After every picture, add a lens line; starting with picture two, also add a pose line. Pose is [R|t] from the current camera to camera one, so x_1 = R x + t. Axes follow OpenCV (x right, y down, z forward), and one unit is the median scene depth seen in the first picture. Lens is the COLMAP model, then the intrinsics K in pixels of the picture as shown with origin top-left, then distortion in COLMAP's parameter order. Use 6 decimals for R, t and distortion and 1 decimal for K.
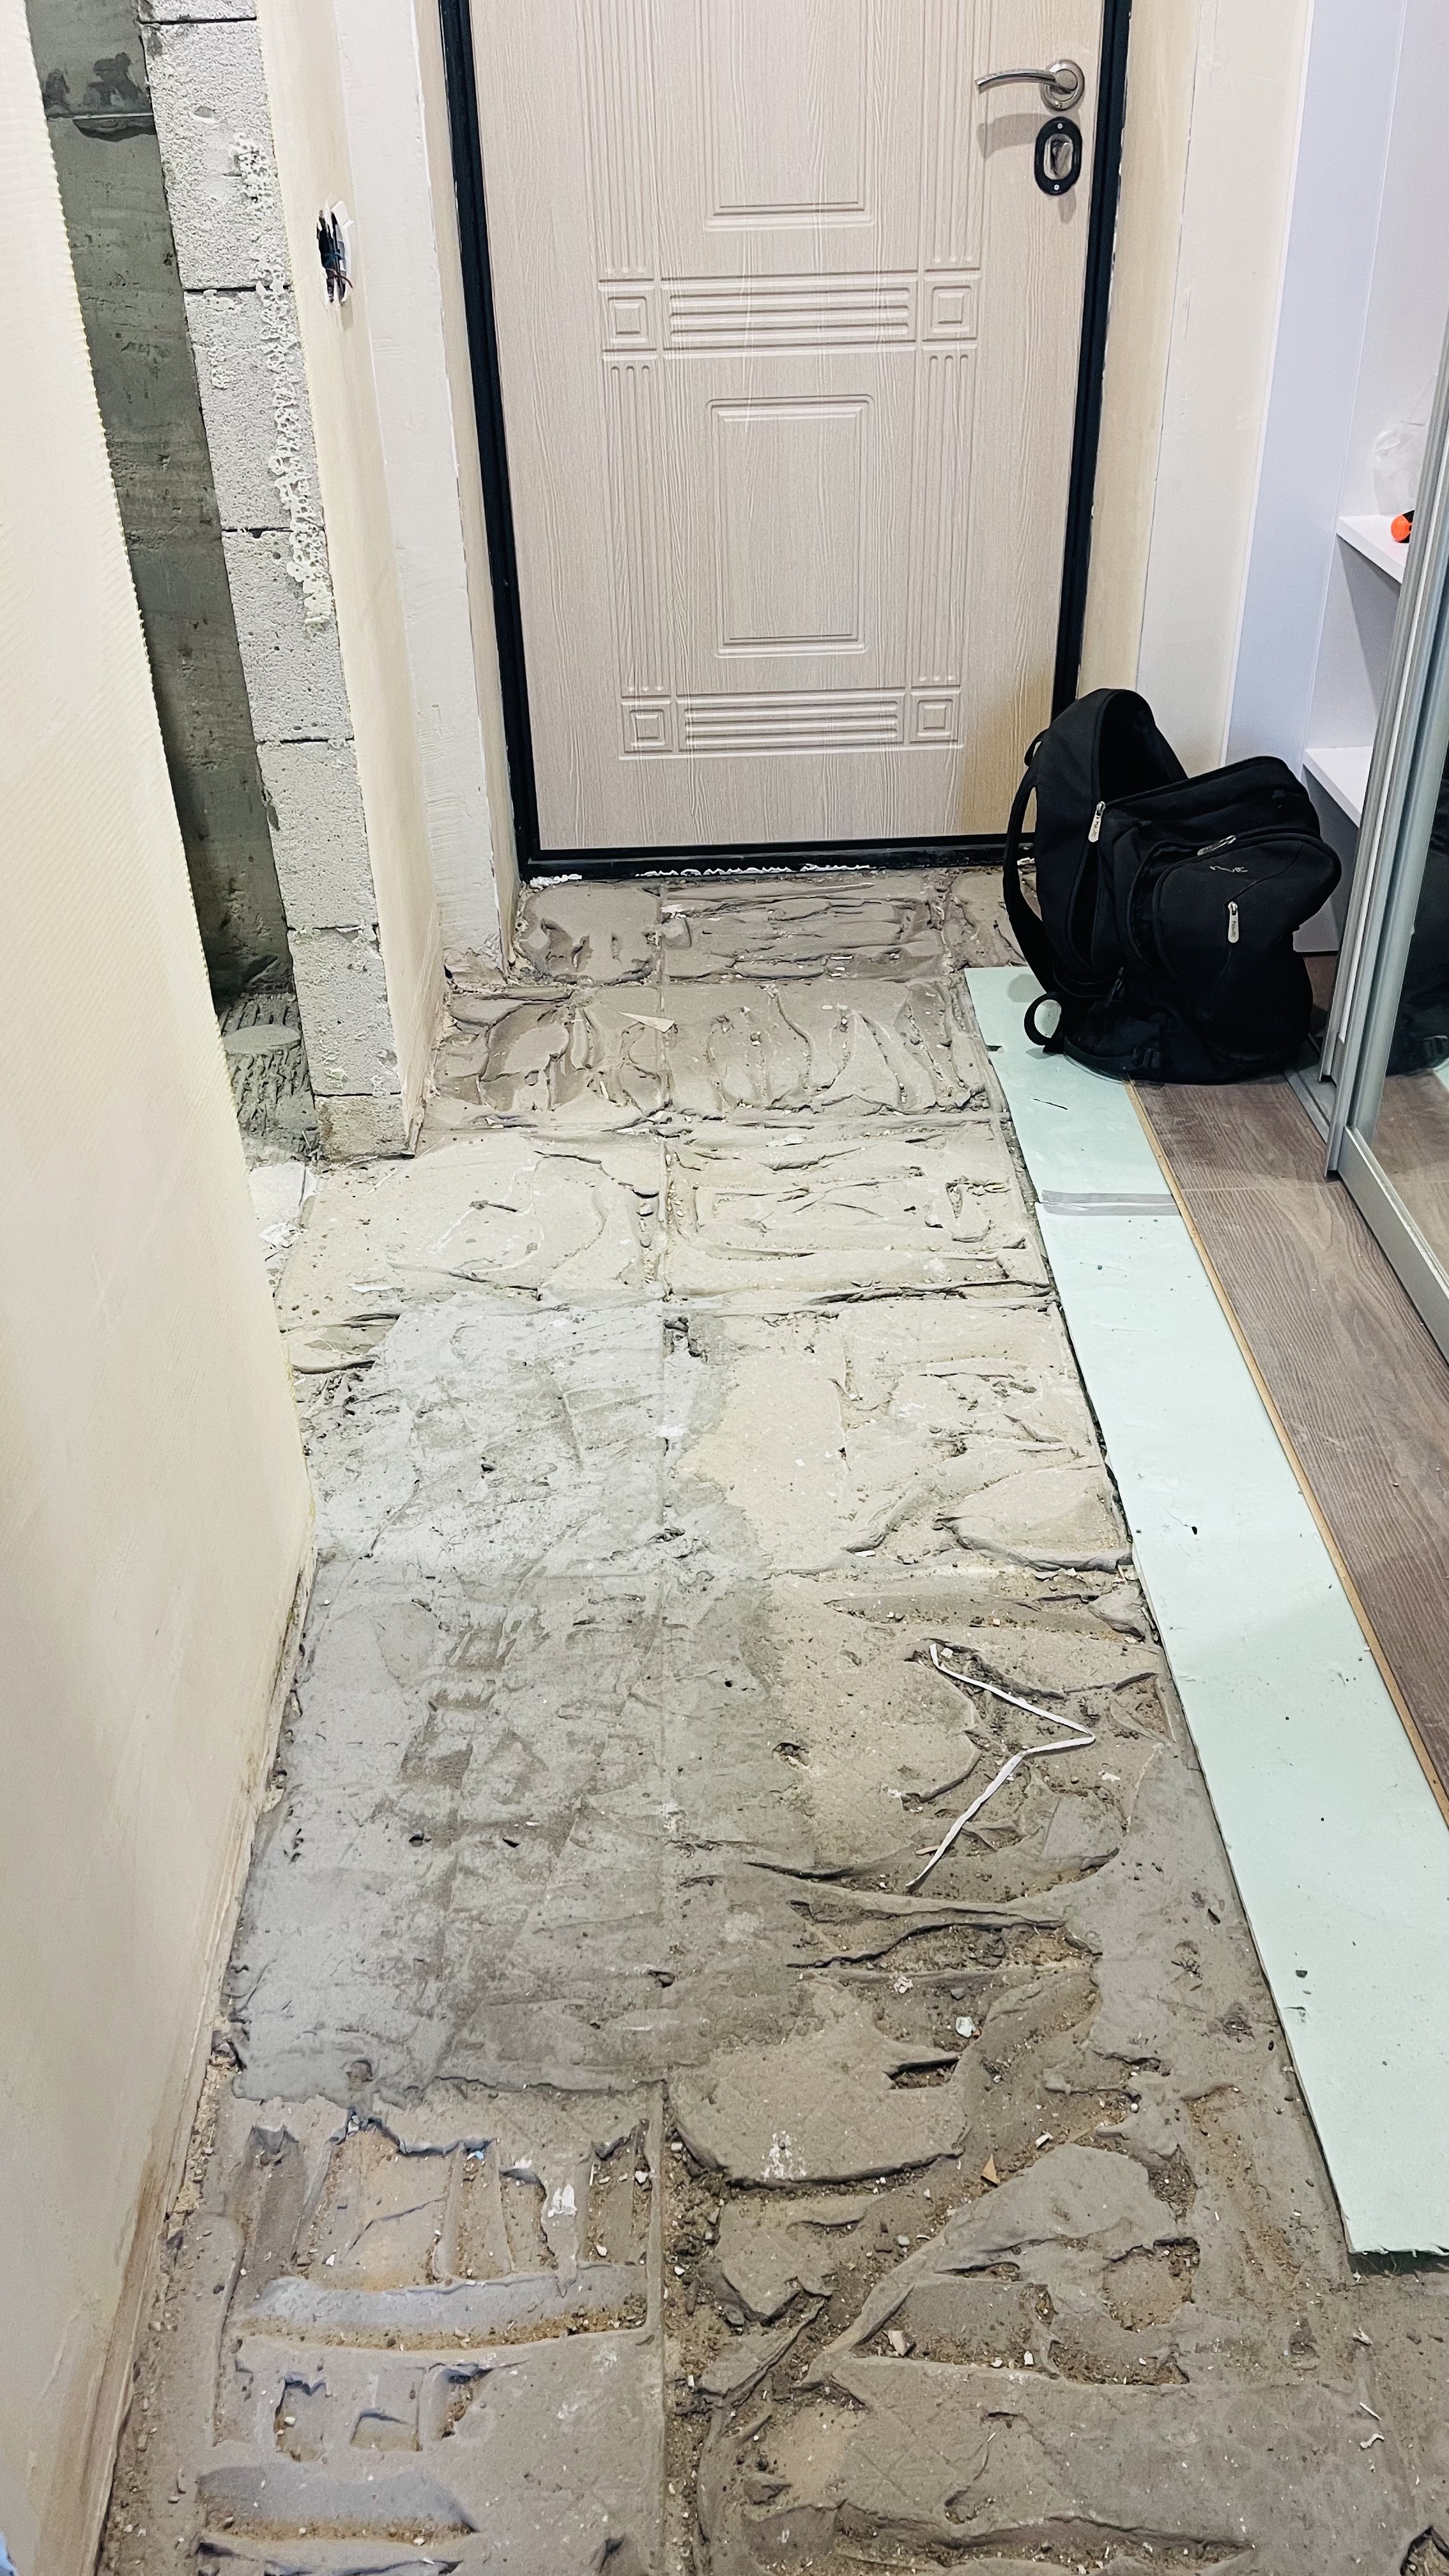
lens RADIAL K [[1937.5, 0, 725.6], [0, 1937.5, 1301.0], [0, 0, 1]] dist [0.076072, -0.095038]
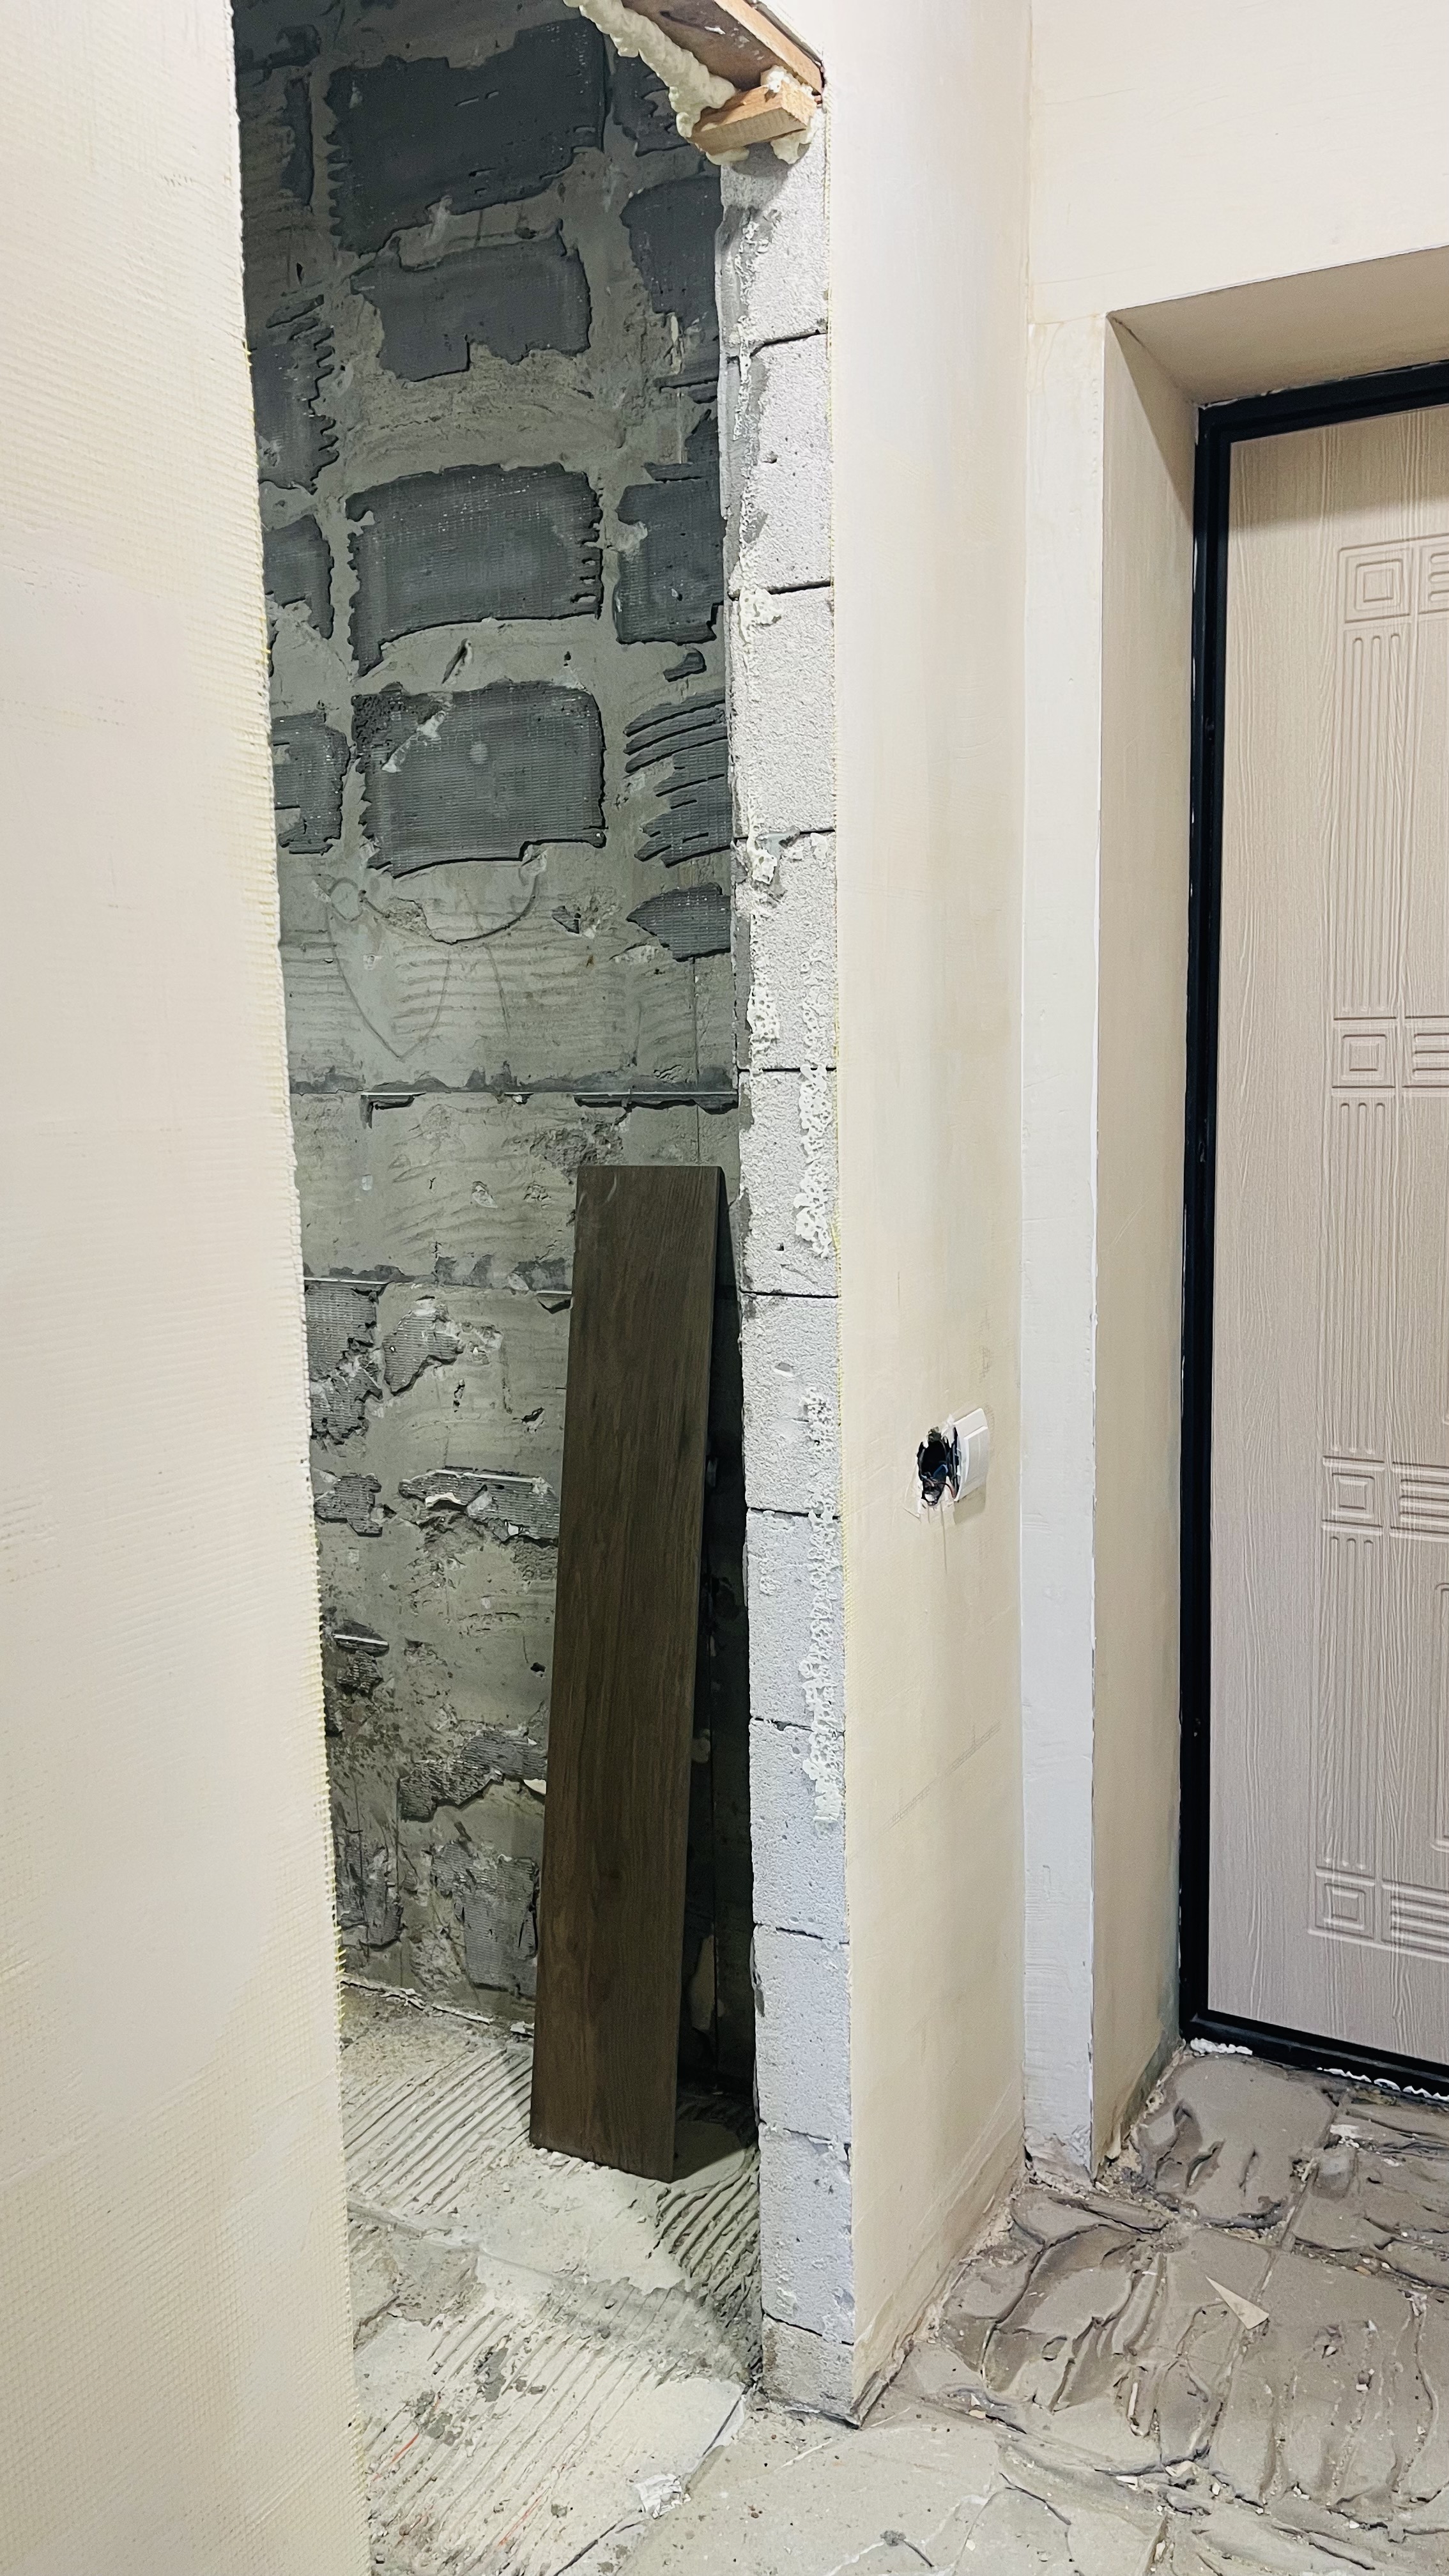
lens RADIAL K [[1937.5, 0, 725.6], [0, 1937.5, 1301.0], [0, 0, 1]] dist [0.076072, -0.095038]
pose [[0.864434, 0.079173, -0.496472, 0.155248], [-0.282437, 0.893435, -0.349289, -0.180481], [0.415911, 0.442160, 0.794677, 0.095343]]
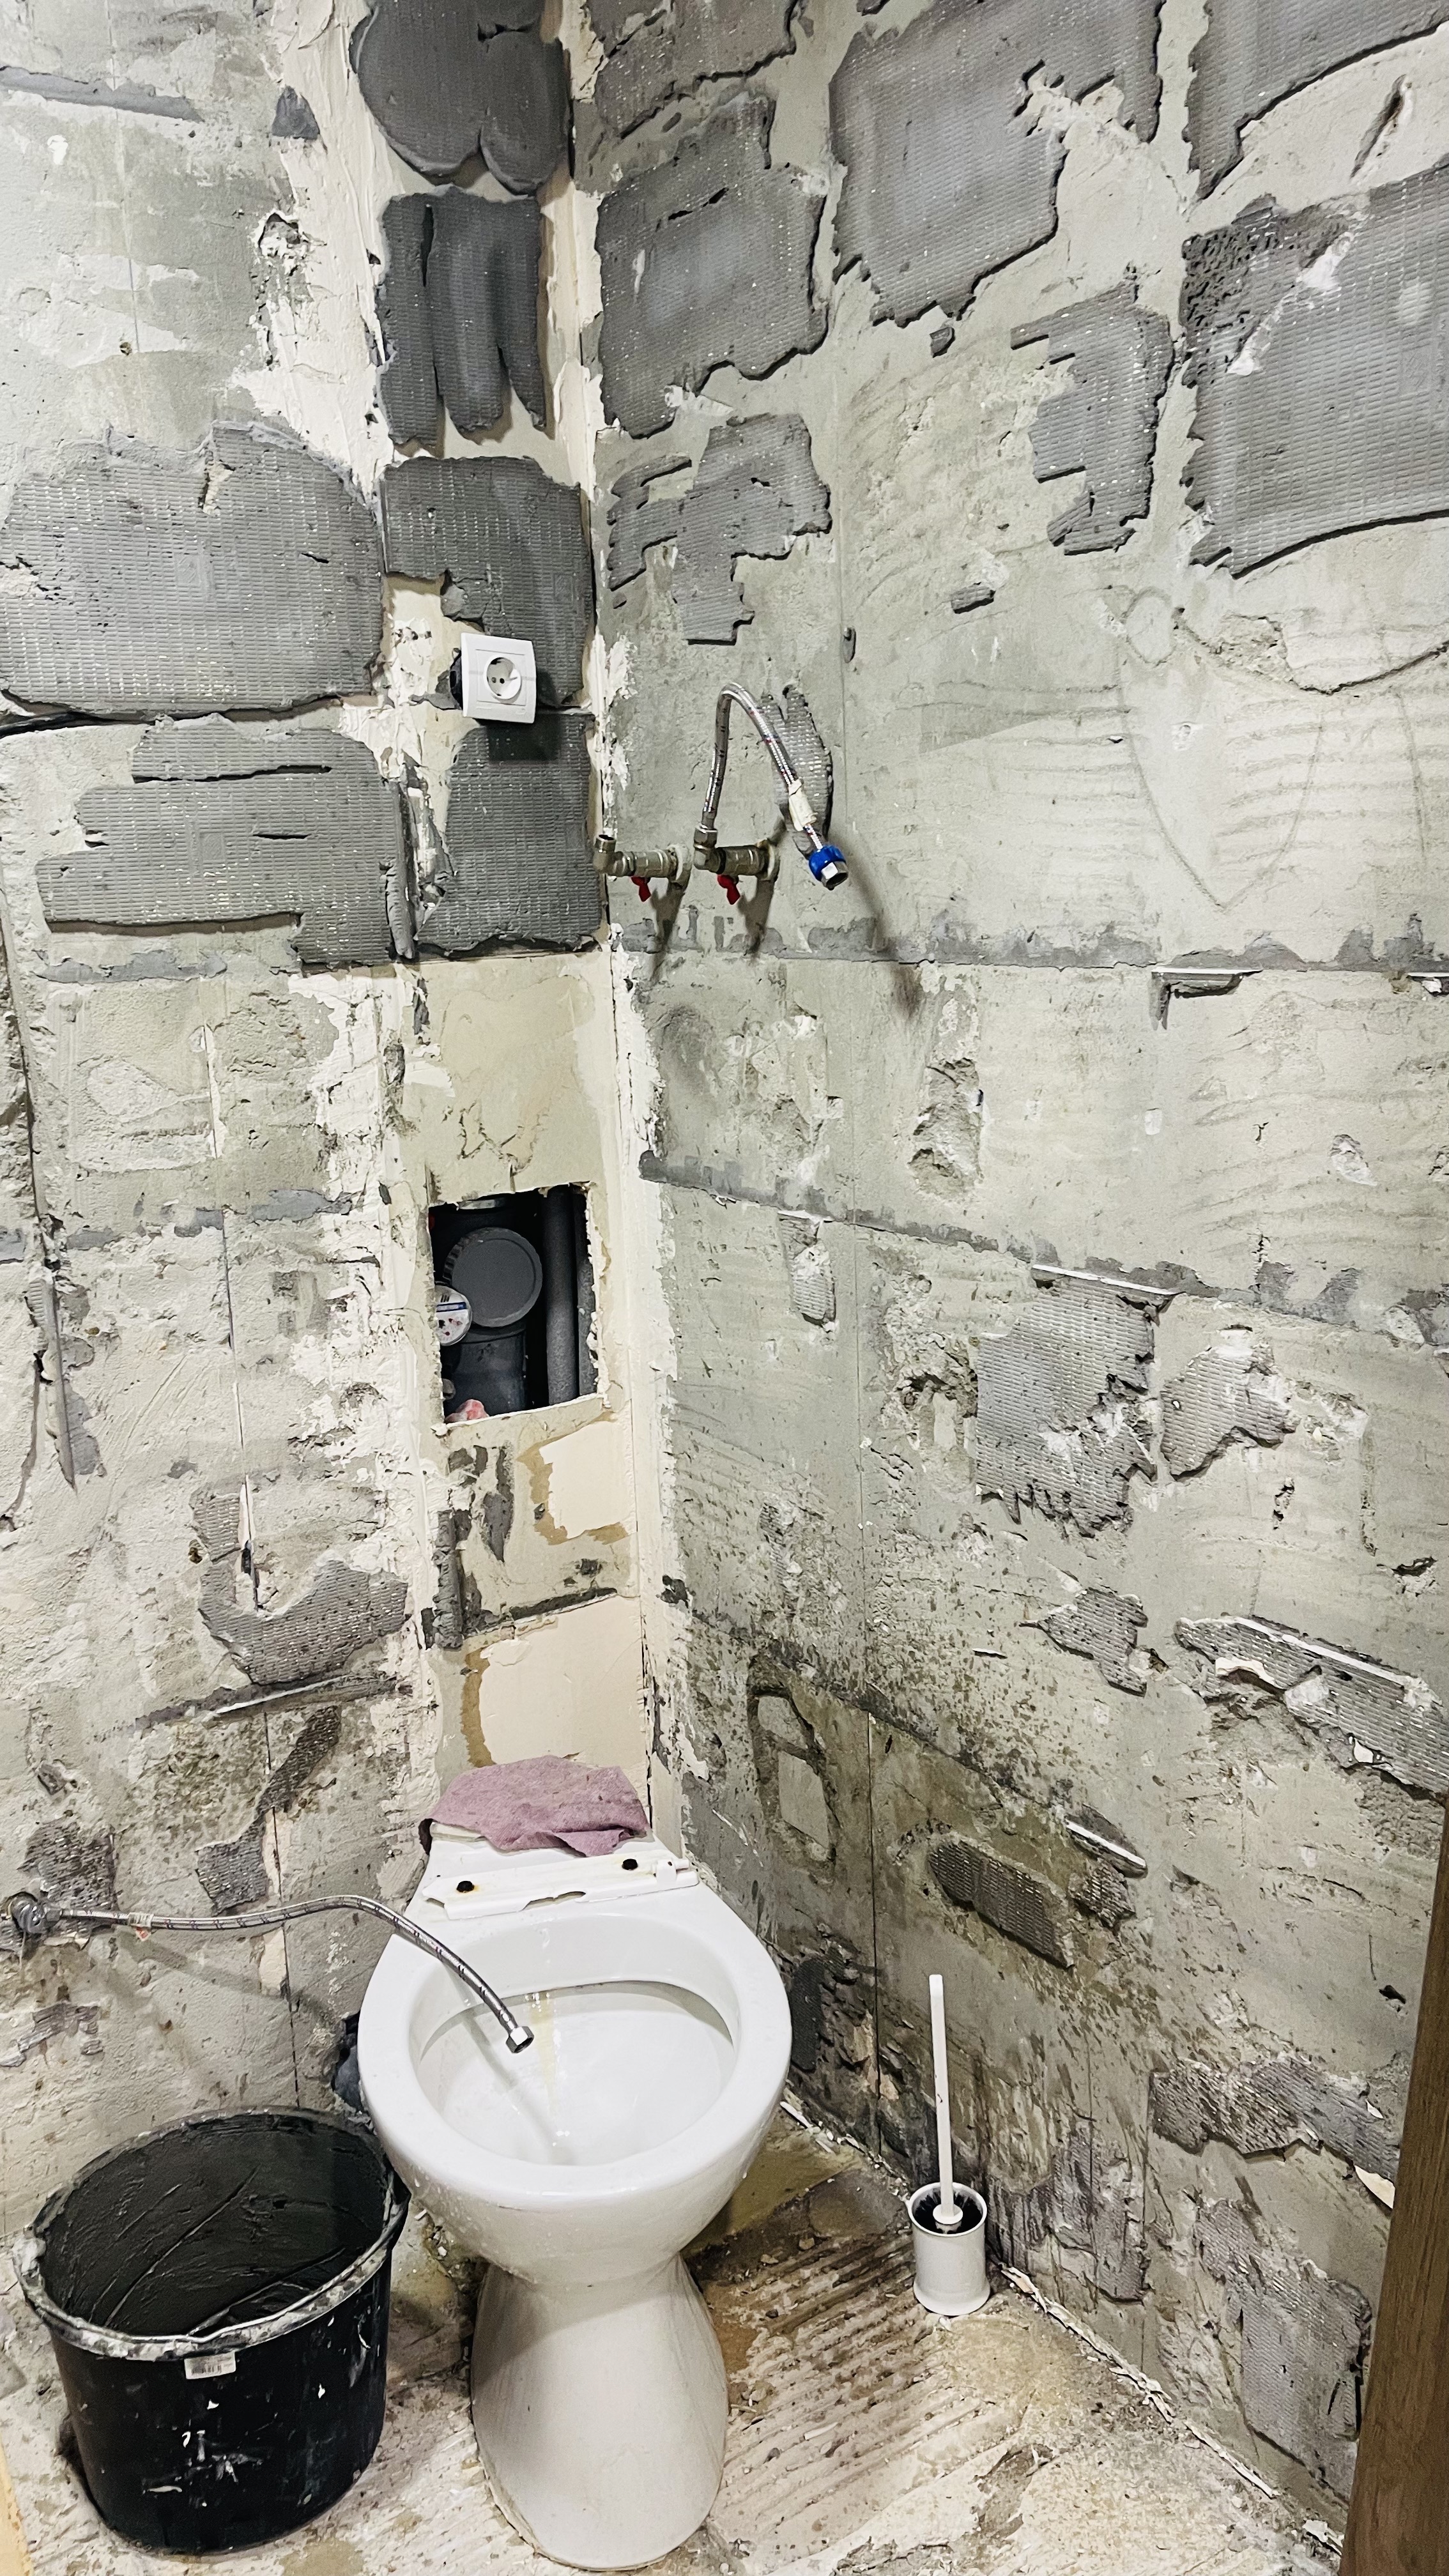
lens RADIAL K [[1937.5, 0, 725.6], [0, 1937.5, 1301.0], [0, 0, 1]] dist [0.076072, -0.095038]
pose [[0.542833, 0.188128, -0.818499, -0.034817], [-0.450675, 0.887632, -0.094872, -0.331644], [0.708678, 0.420376, 0.566621, 0.325154]]
